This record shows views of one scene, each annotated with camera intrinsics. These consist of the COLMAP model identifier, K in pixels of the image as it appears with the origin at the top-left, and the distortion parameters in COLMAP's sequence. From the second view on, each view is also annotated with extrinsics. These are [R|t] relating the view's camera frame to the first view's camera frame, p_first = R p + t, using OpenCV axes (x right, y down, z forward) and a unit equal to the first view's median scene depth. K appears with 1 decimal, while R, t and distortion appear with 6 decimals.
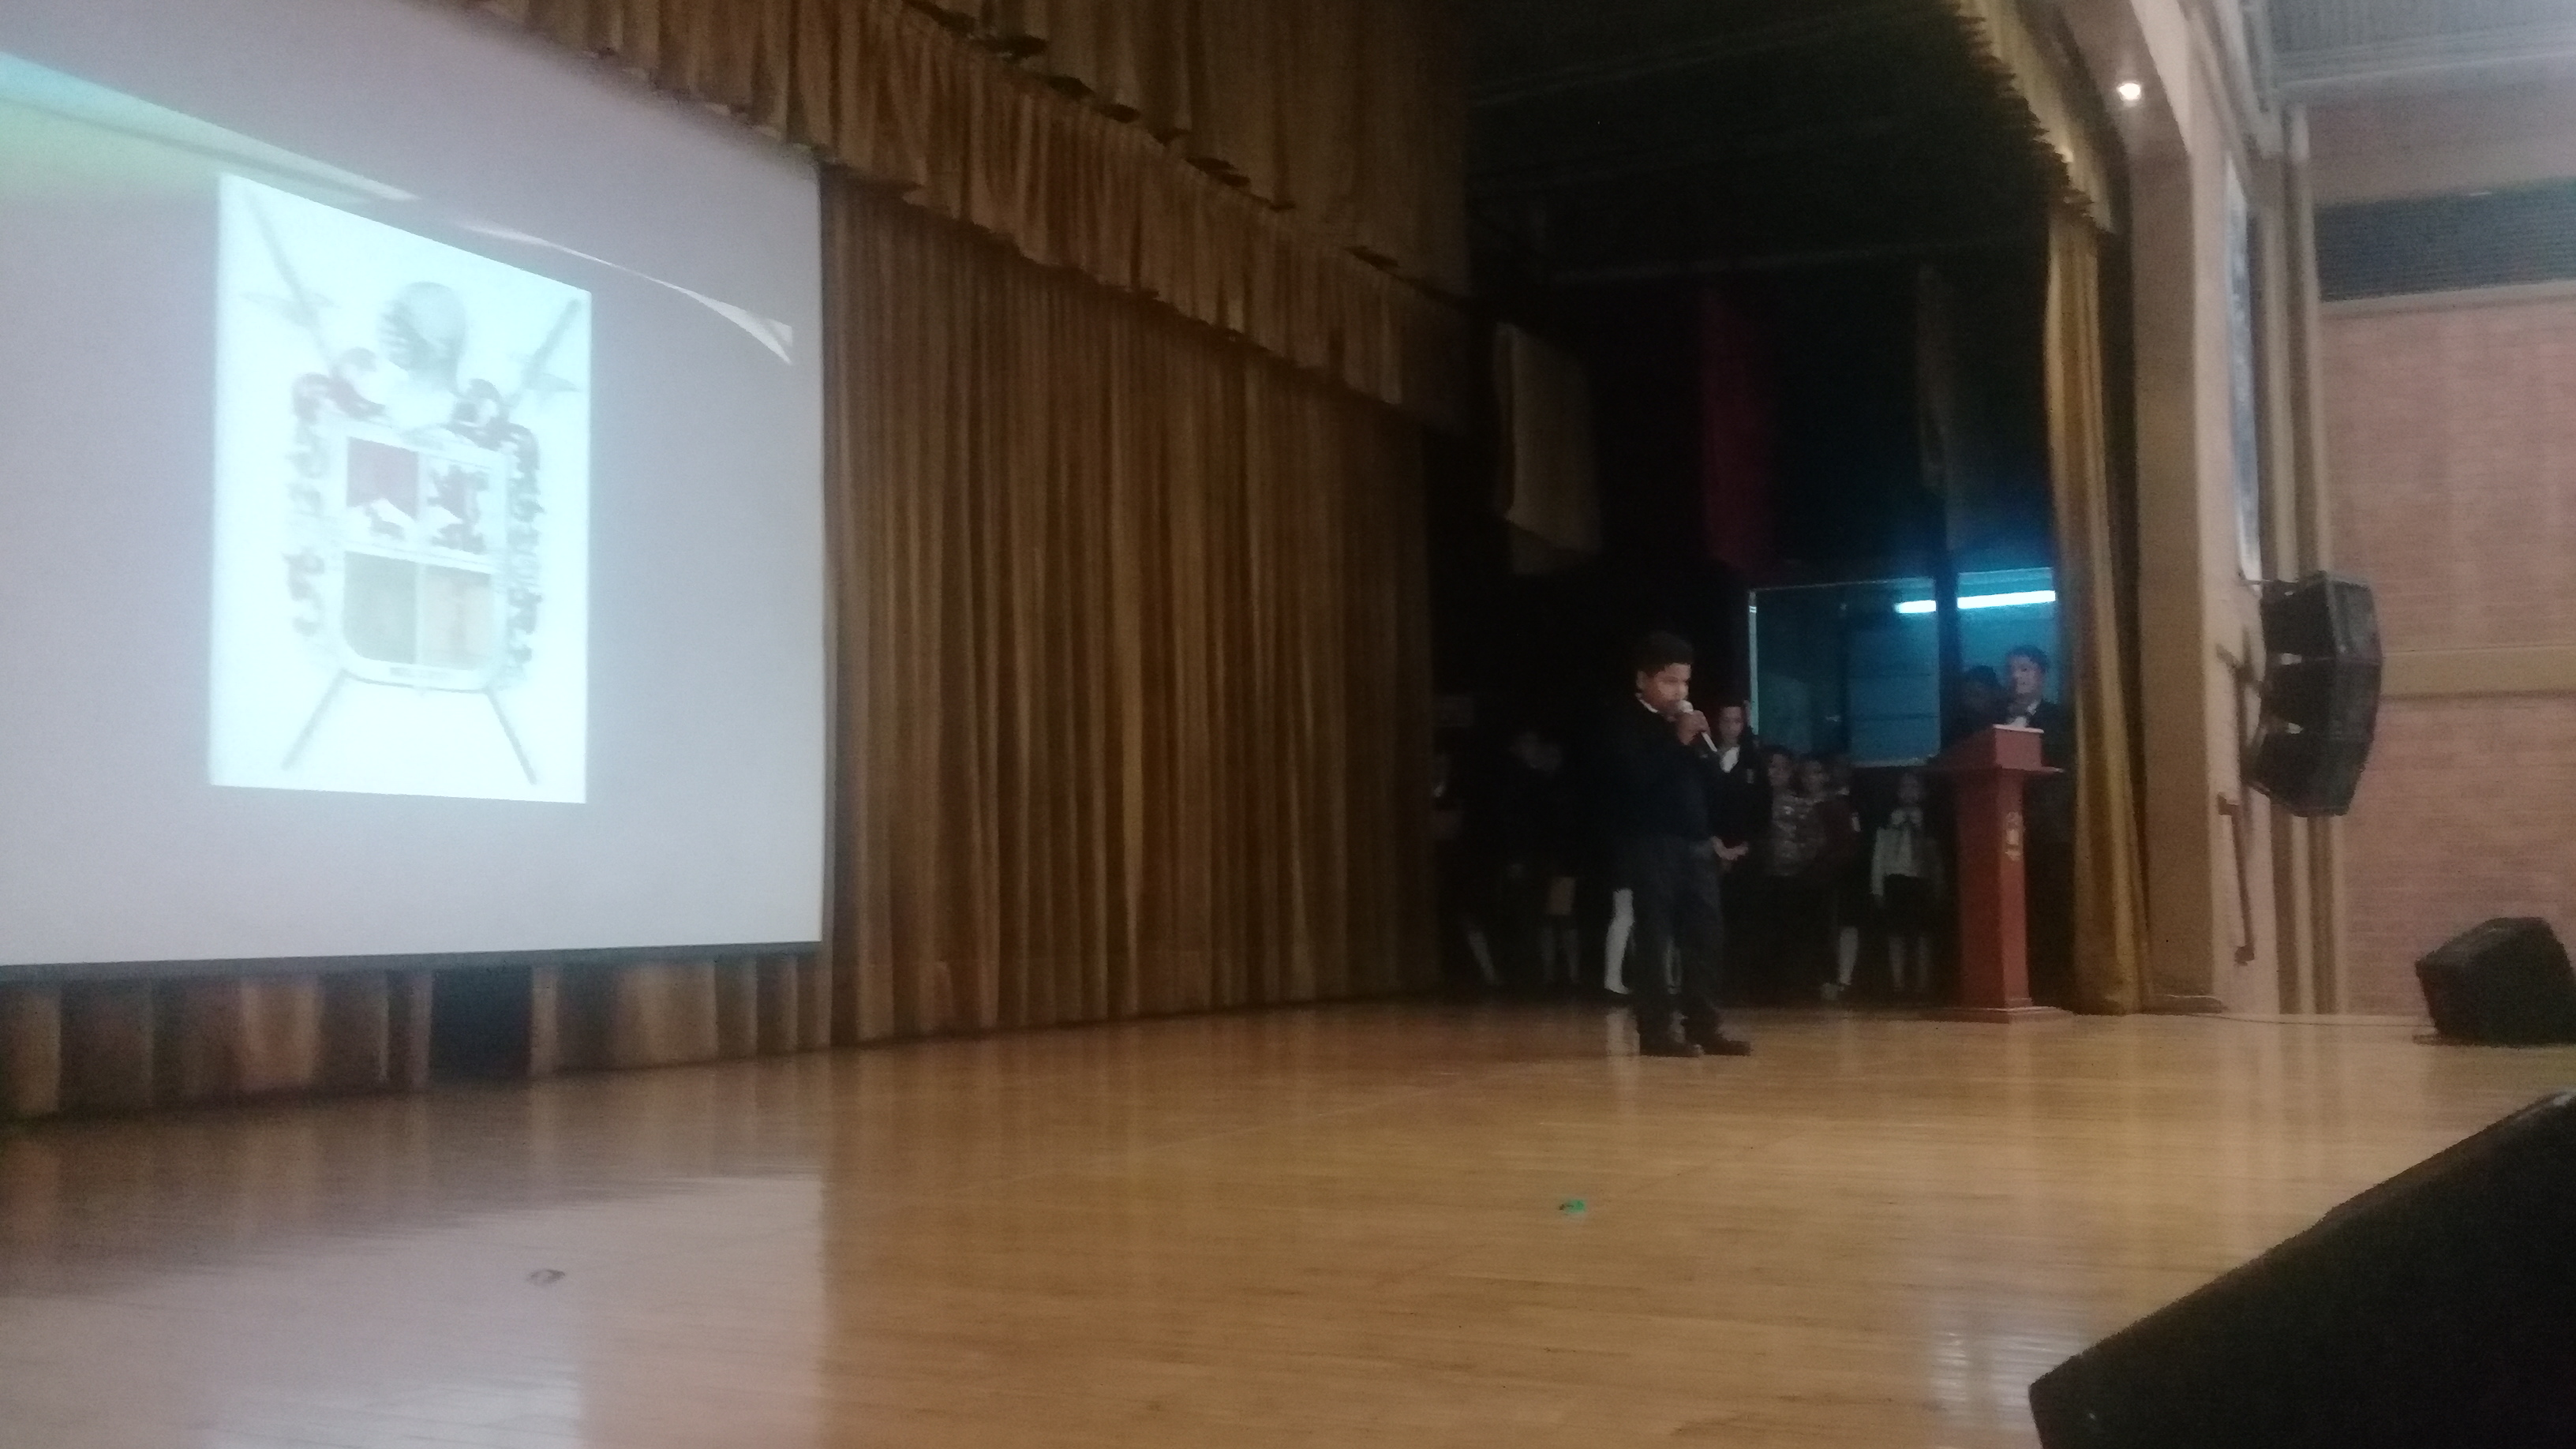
lens RADIAL K [[2358.0, 0, 1288.0], [0, 2358.0, 724.5], [0, 0, 1]] dist [0.107983, -0.260352]
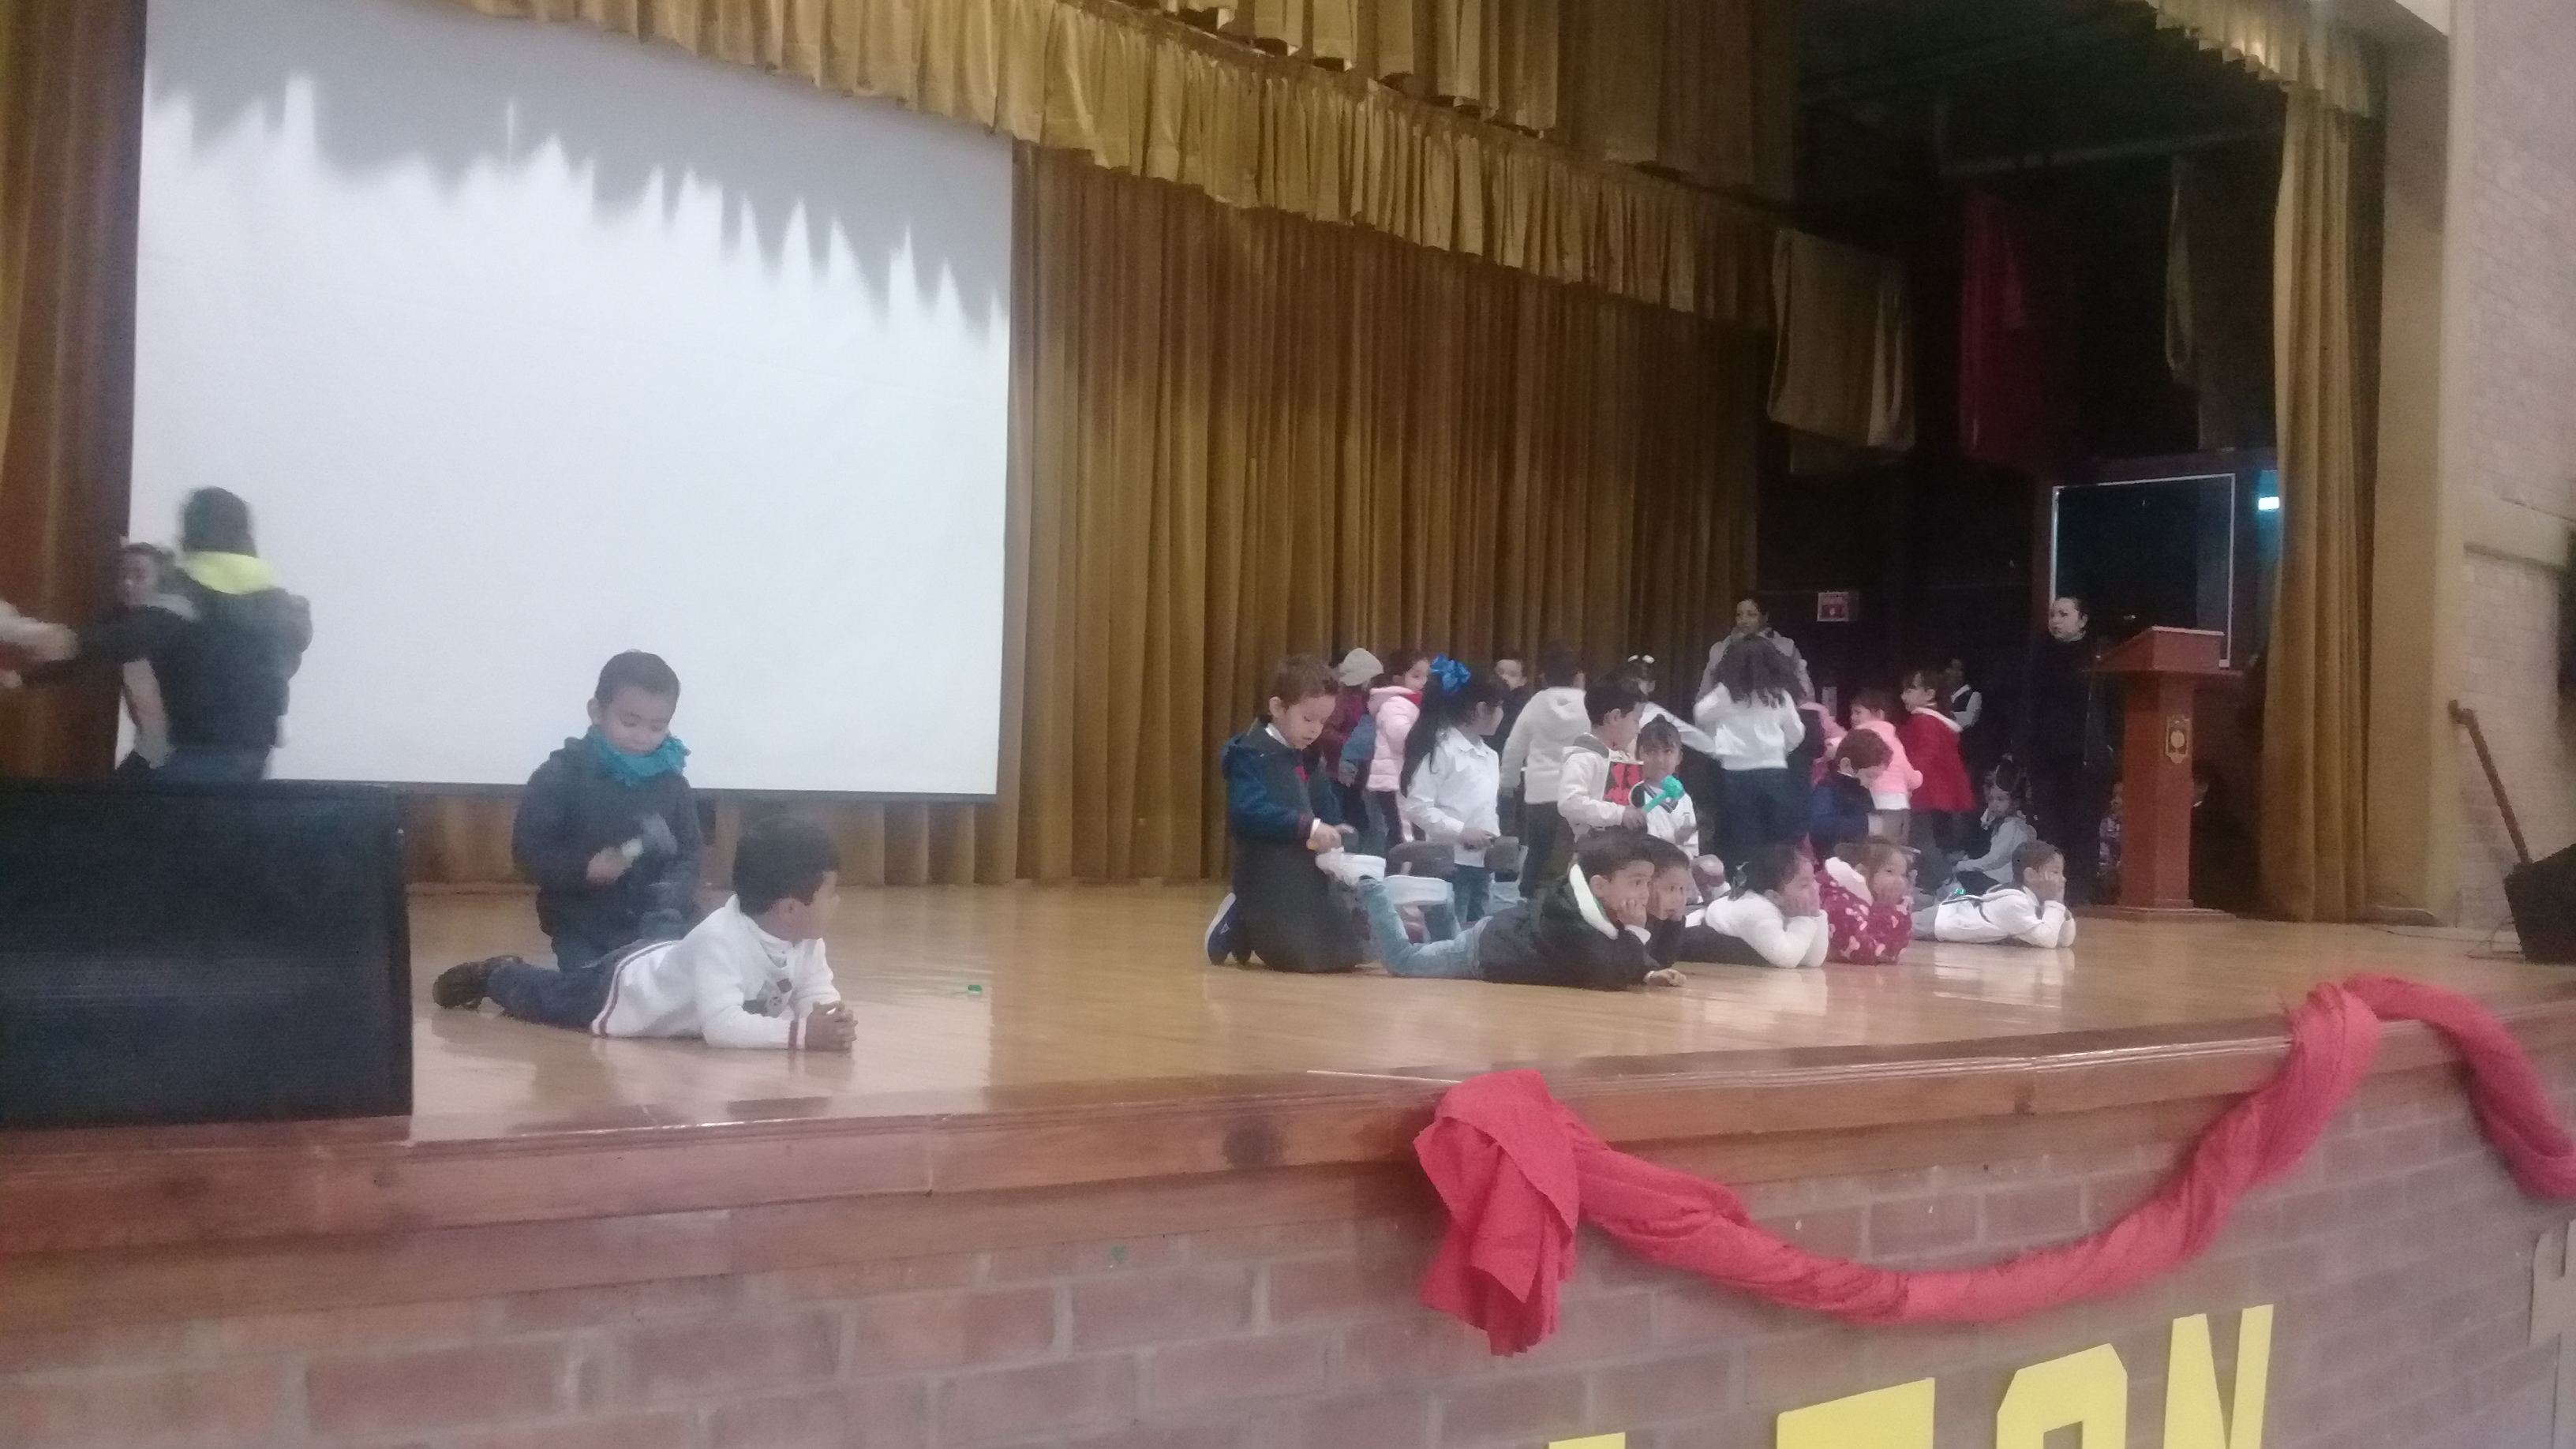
lens RADIAL K [[2358.0, 0, 1288.0], [0, 2358.0, 724.5], [0, 0, 1]] dist [0.107983, -0.260352]
pose [[0.946917, 0.028797, -0.320186, 0.311755], [-0.012523, 0.998528, 0.052770, -0.008486], [0.321234, -0.045959, 0.945884, -0.081550]]
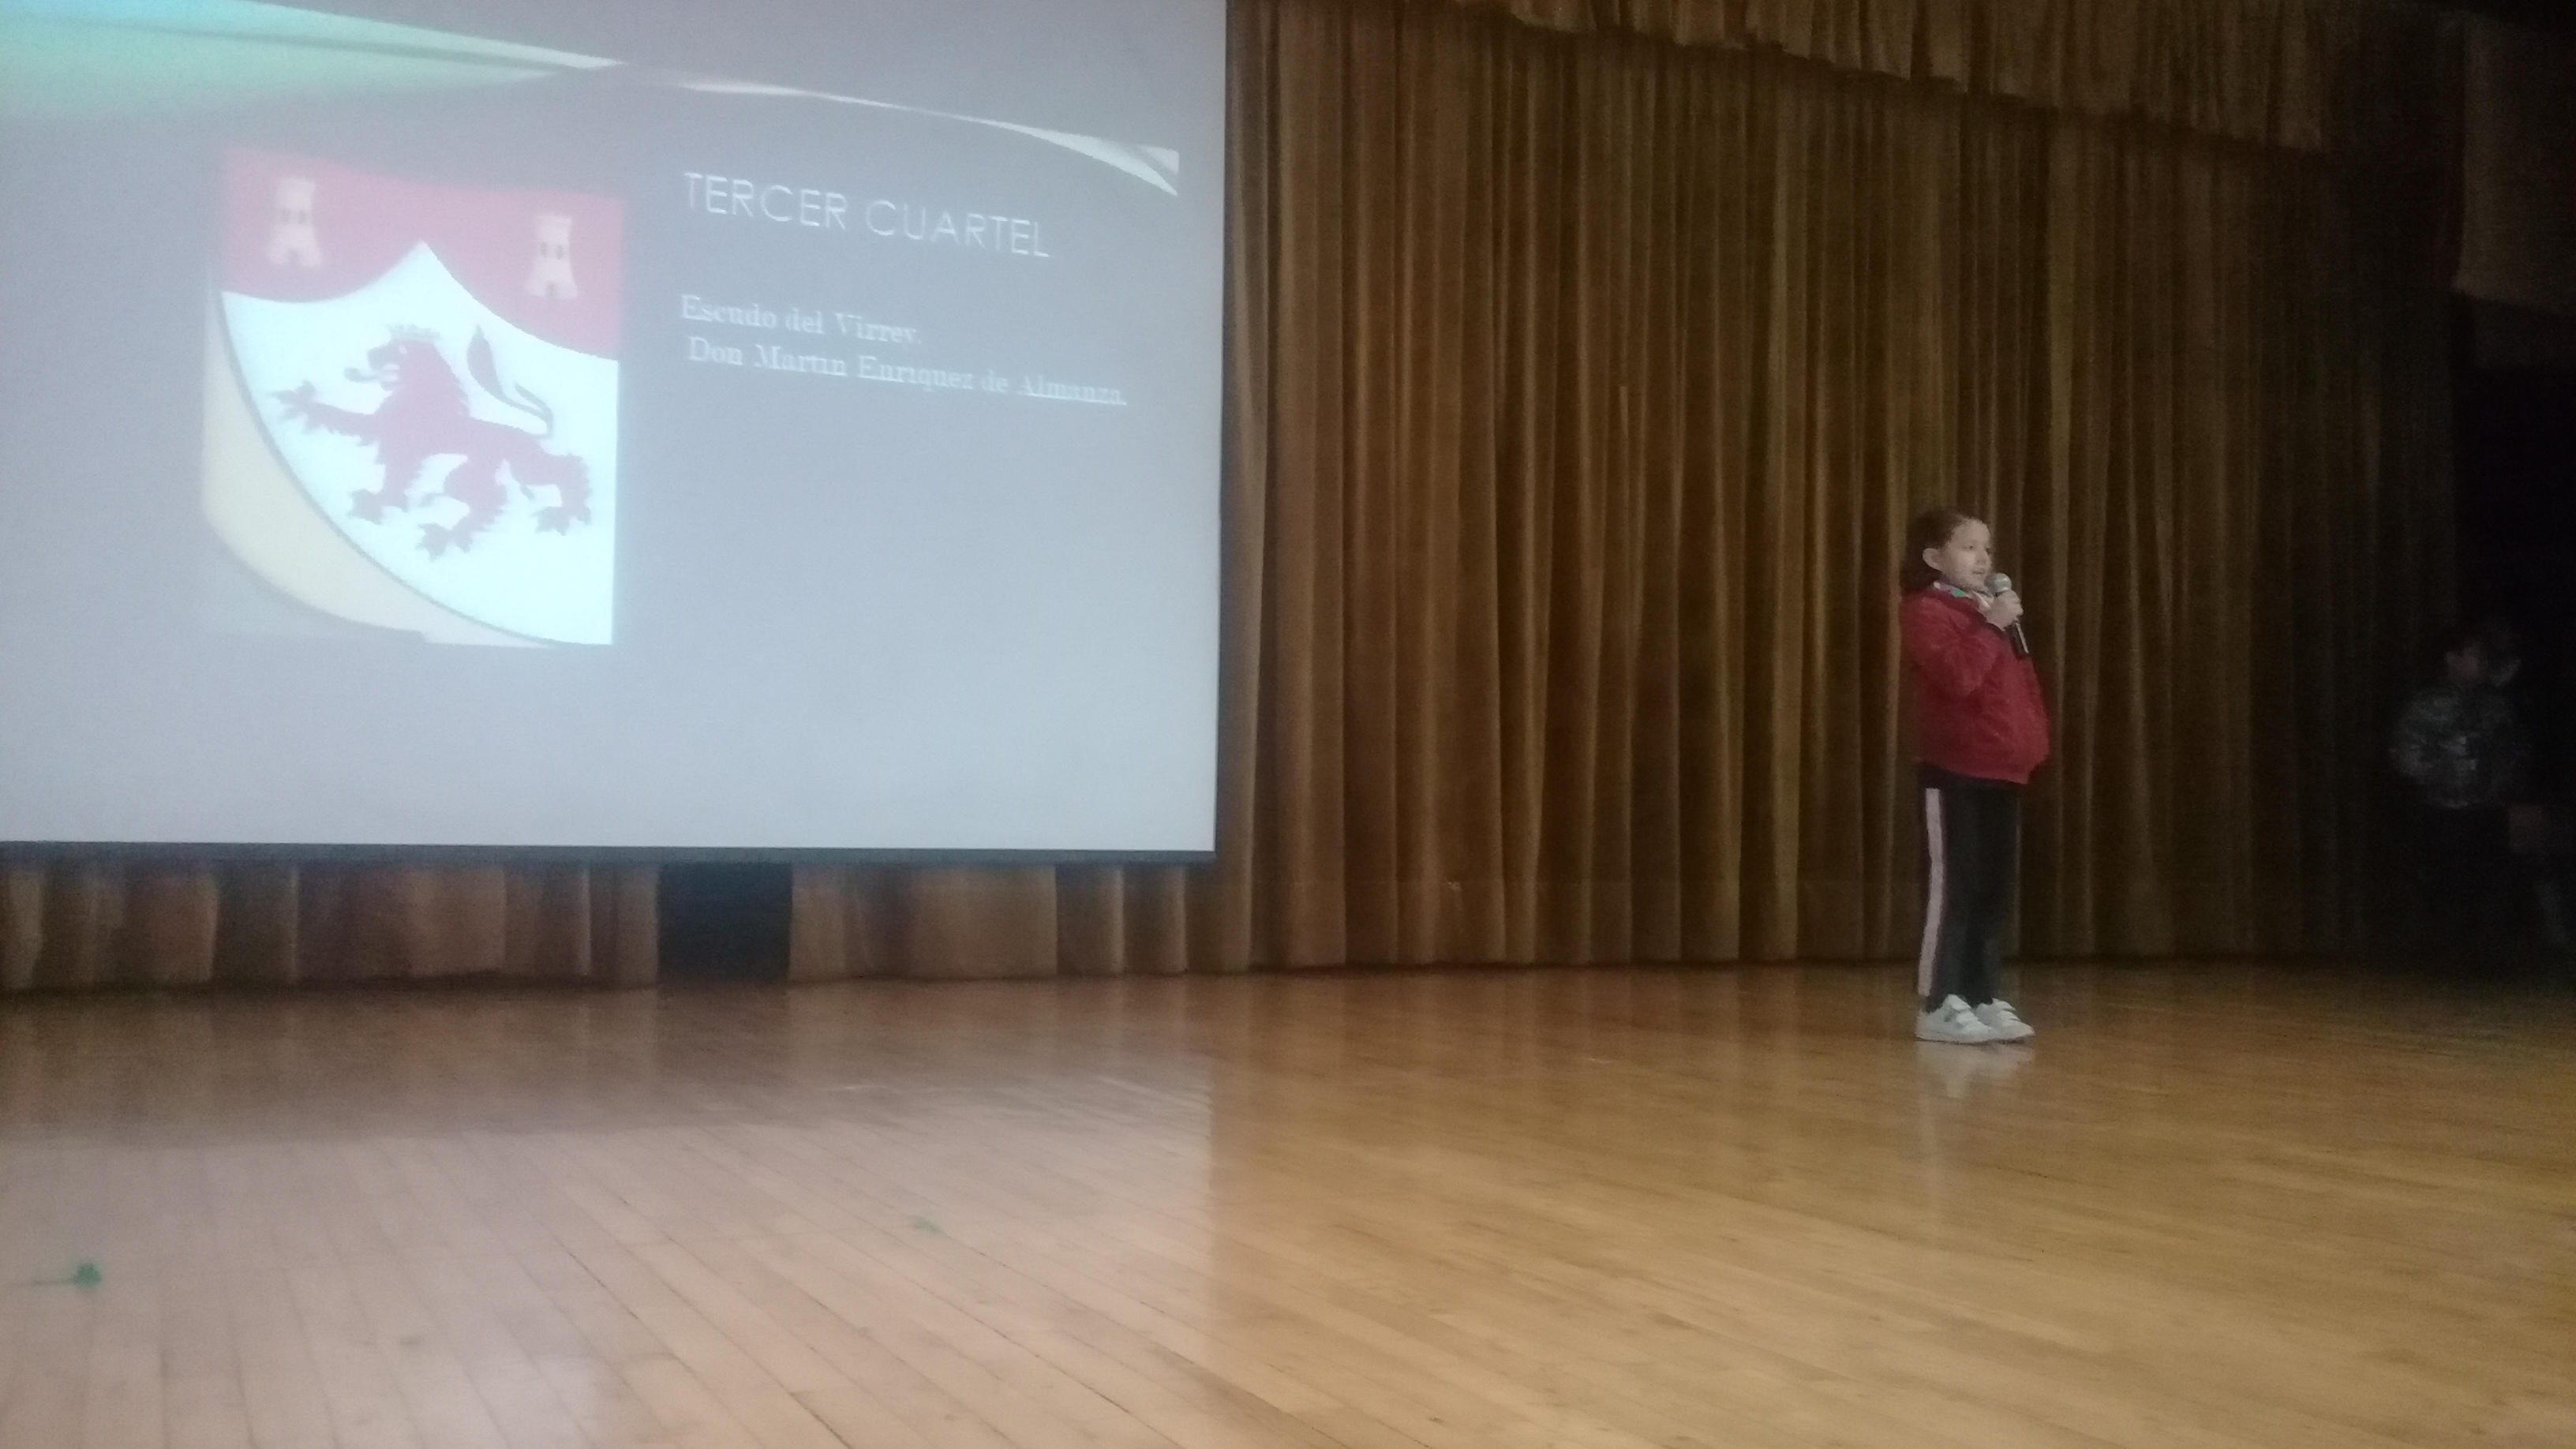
lens RADIAL K [[2358.0, 0, 1288.0], [0, 2358.0, 724.5], [0, 0, 1]] dist [0.107983, -0.260352]
pose [[0.795003, 0.001992, -0.606602, 0.342137], [0.021889, 0.999249, 0.031969, 0.016462], [0.606210, -0.038693, 0.794363, 0.304943]]
